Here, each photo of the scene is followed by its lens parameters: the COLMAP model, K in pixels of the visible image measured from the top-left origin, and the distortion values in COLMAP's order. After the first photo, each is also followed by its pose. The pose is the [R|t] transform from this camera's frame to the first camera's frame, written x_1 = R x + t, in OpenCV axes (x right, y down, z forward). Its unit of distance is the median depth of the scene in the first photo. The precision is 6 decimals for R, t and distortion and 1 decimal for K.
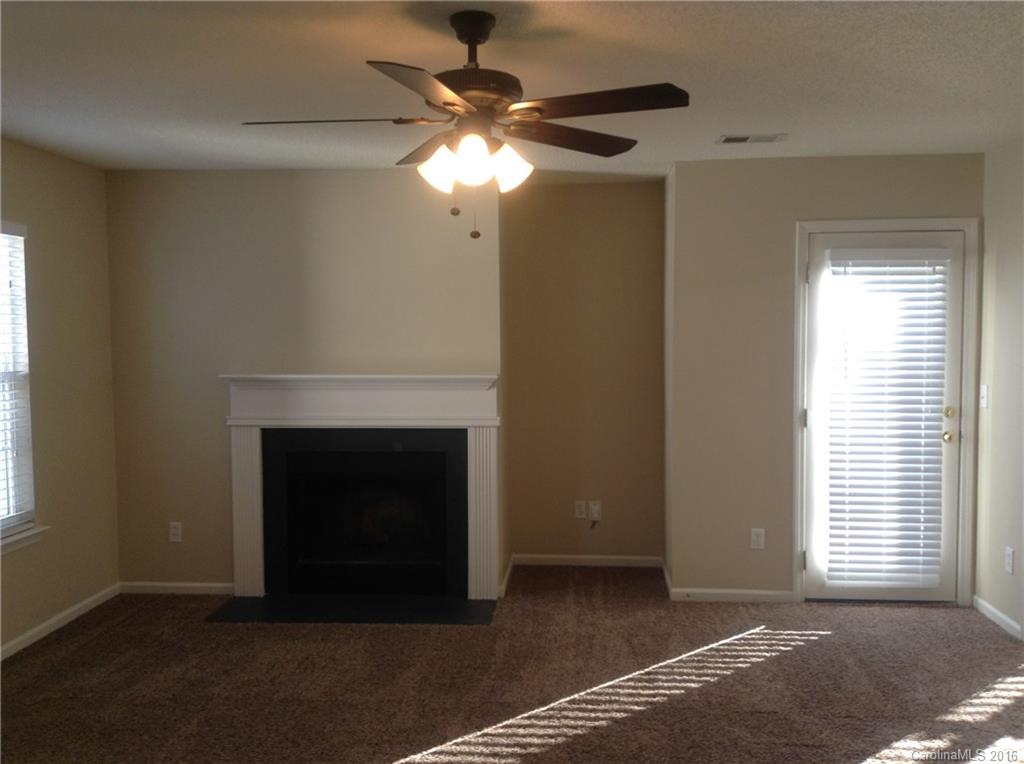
lens RADIAL K [[952.4, 0, 510.2], [0, 952.4, 398.7], [0, 0, 1]] dist [0.178154, -0.427700]
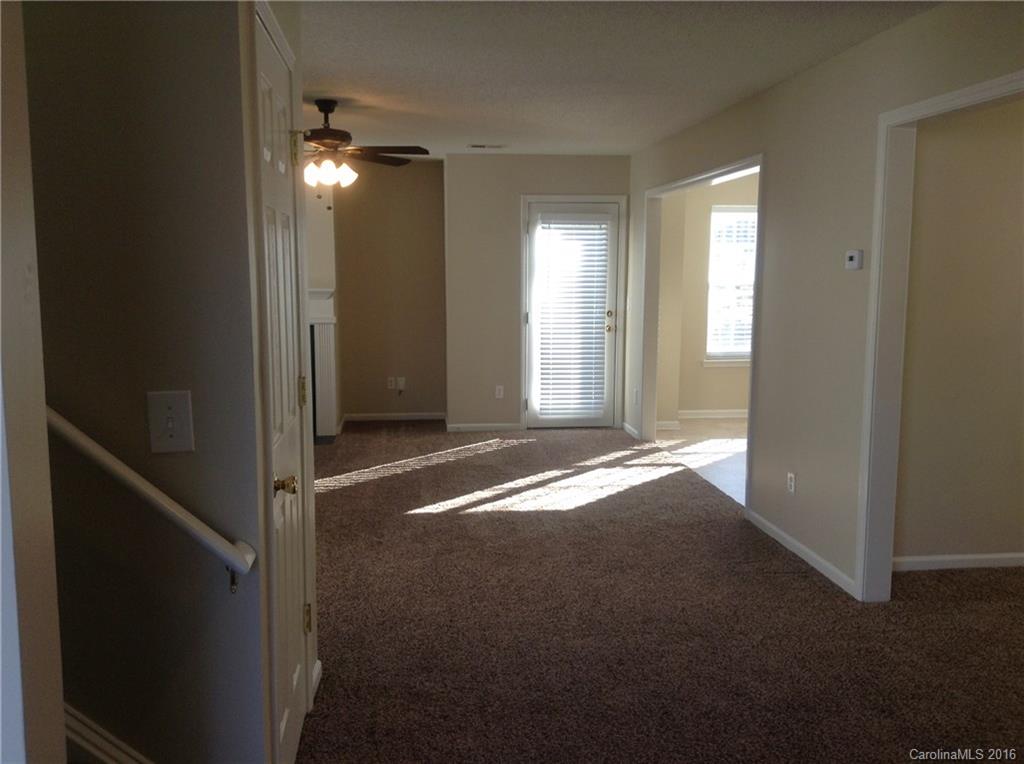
lens RADIAL K [[952.4, 0, 510.2], [0, 952.4, 398.7], [0, 0, 1]] dist [0.178154, -0.427700]
pose [[0.982849, -0.013205, 0.183939, -0.022119], [0.001514, 0.997977, 0.063553, 0.055651], [-0.184406, -0.062185, 0.980881, -0.599147]]
